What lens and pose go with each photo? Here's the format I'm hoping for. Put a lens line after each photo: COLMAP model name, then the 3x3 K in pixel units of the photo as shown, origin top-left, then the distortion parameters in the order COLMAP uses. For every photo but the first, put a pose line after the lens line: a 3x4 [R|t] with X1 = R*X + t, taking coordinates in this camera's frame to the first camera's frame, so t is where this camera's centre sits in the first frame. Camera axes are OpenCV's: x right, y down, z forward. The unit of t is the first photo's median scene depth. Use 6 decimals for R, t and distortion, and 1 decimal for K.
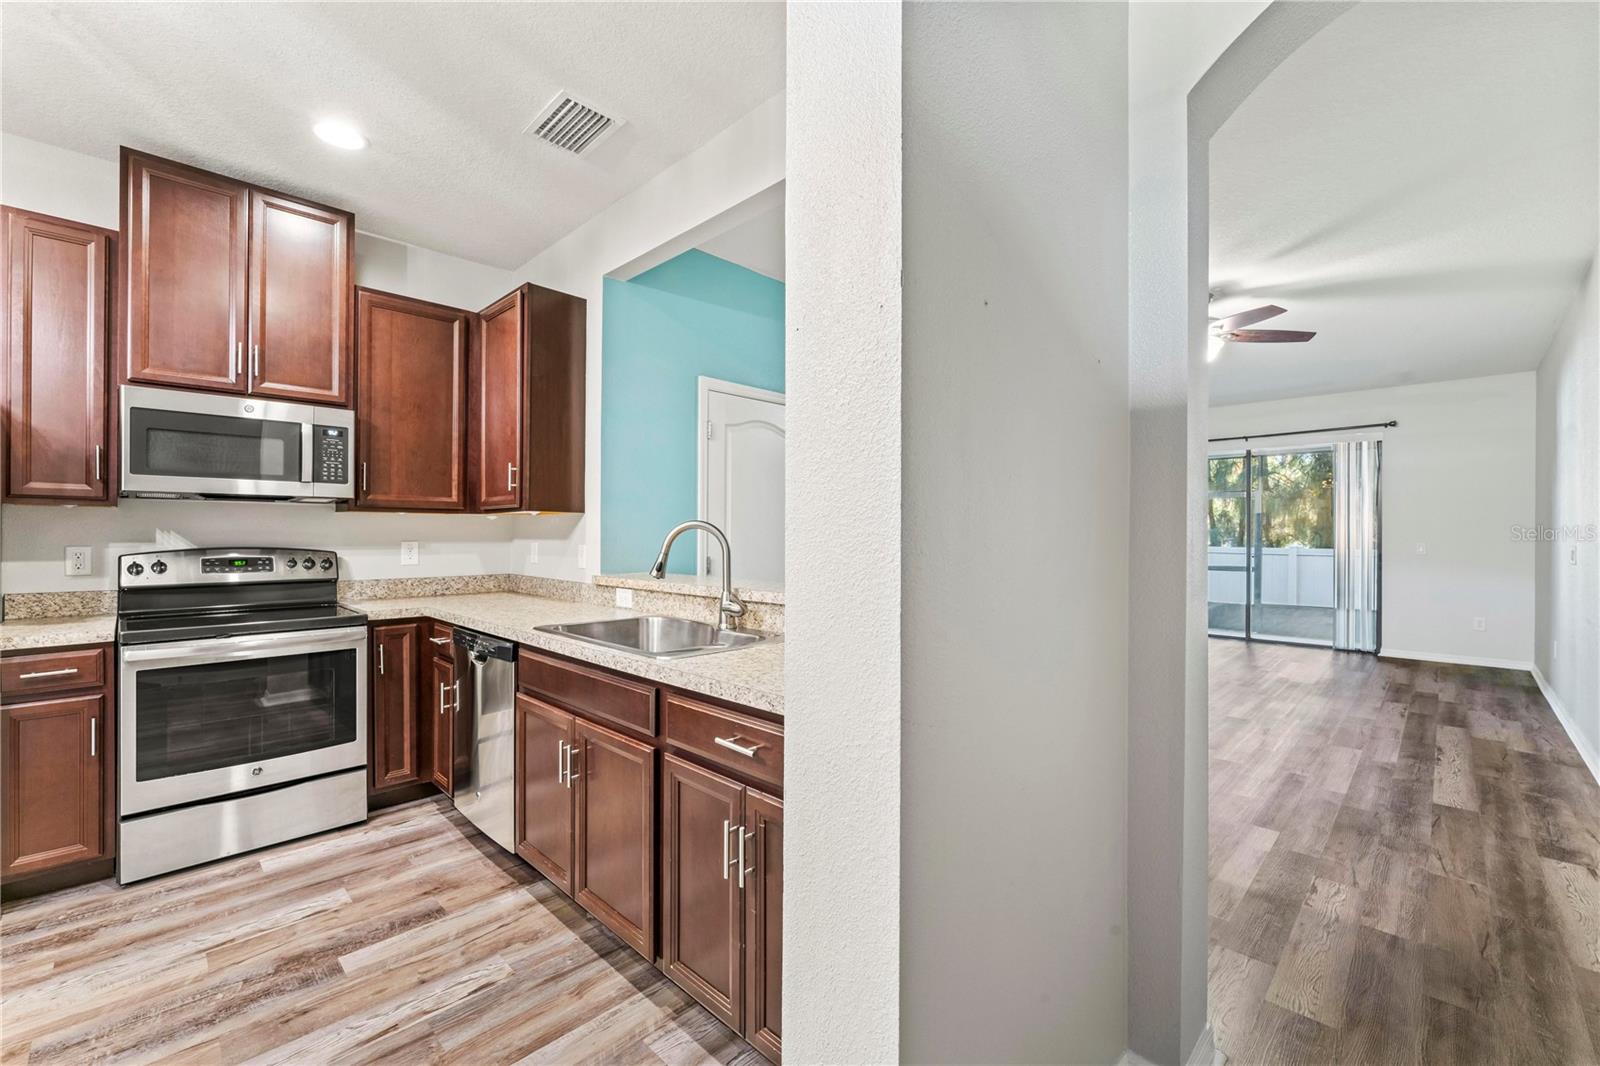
lens RADIAL K [[661.0, 0, 816.6], [0, 661.0, 531.4], [0, 0, 1]] dist [-0.004552, 0.001681]
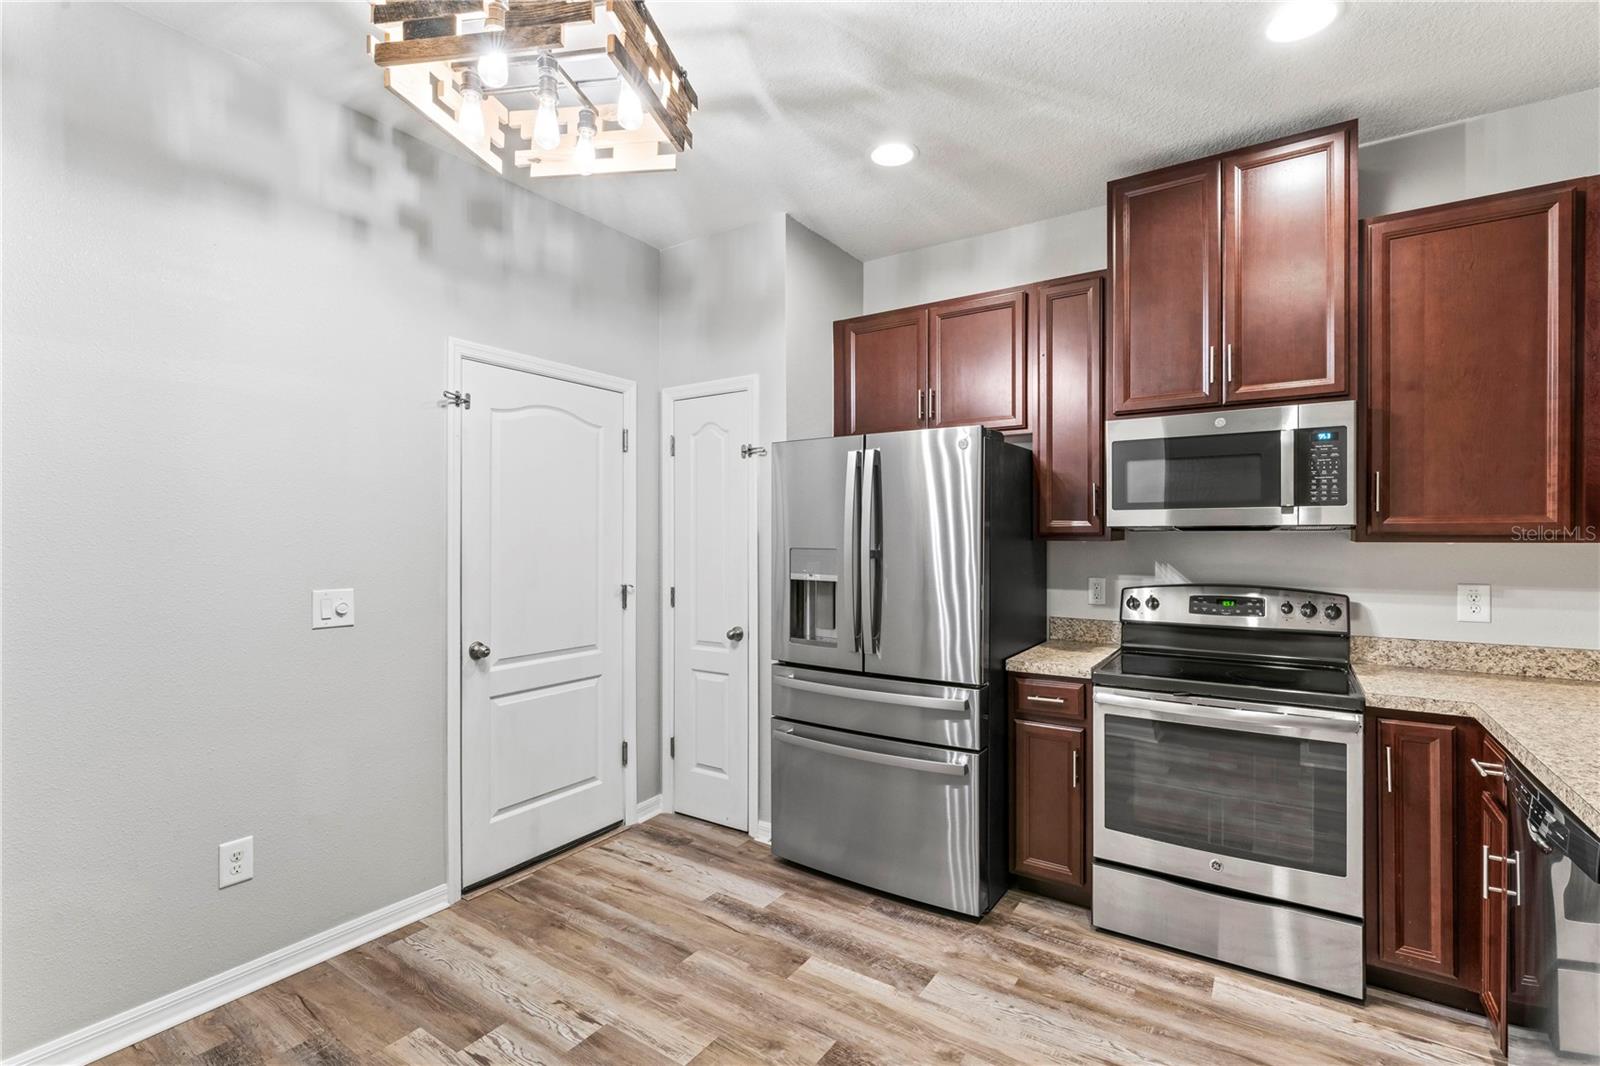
lens RADIAL K [[724.9, 0, 786.1], [0, 724.9, 537.0], [0, 0, 1]] dist [-0.003375, 0.000696]
pose [[0.153716, -0.000531, -0.988115, -0.037645], [0.002805, 0.999996, -0.000101, -0.041277], [0.988111, -0.002756, 0.153716, 0.300909]]
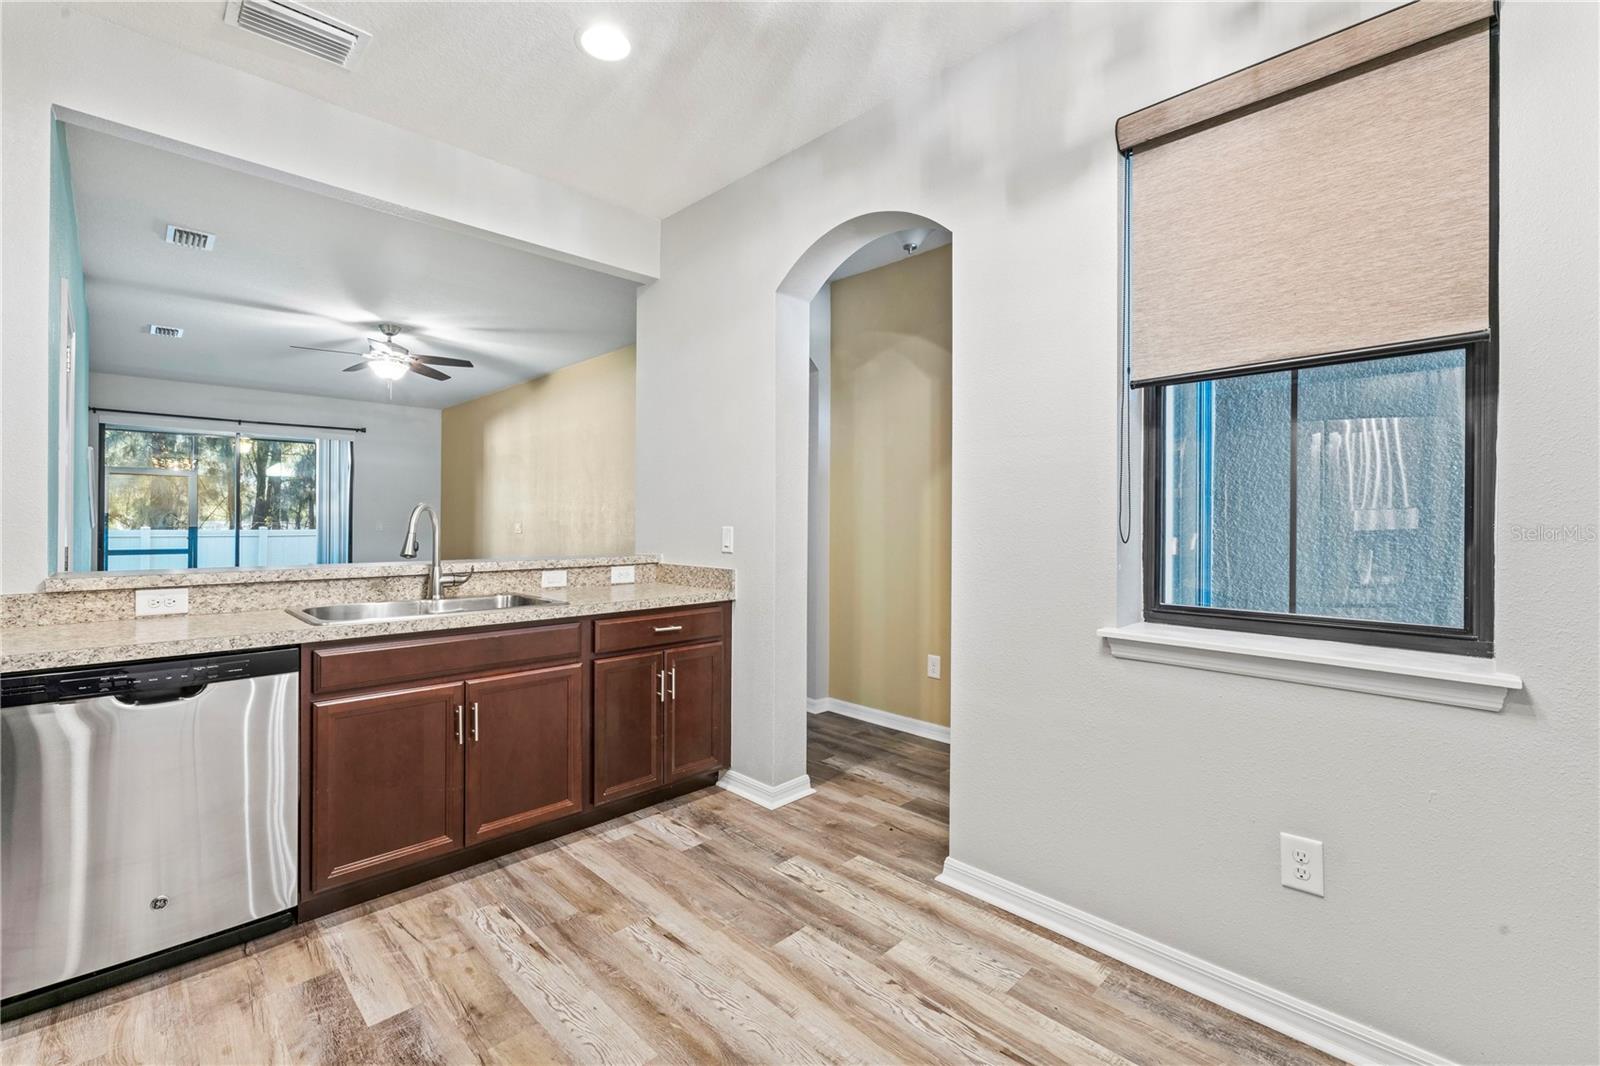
lens RADIAL K [[661.0, 0, 778.6], [0, 661.0, 516.4], [0, 0, 1]] dist [-0.004552, 0.001681]
pose [[0.054385, 0.002153, 0.998518, -1.052502], [-0.009257, 0.999956, -0.001652, 0.001882], [-0.998477, -0.009153, 0.054403, 0.307358]]
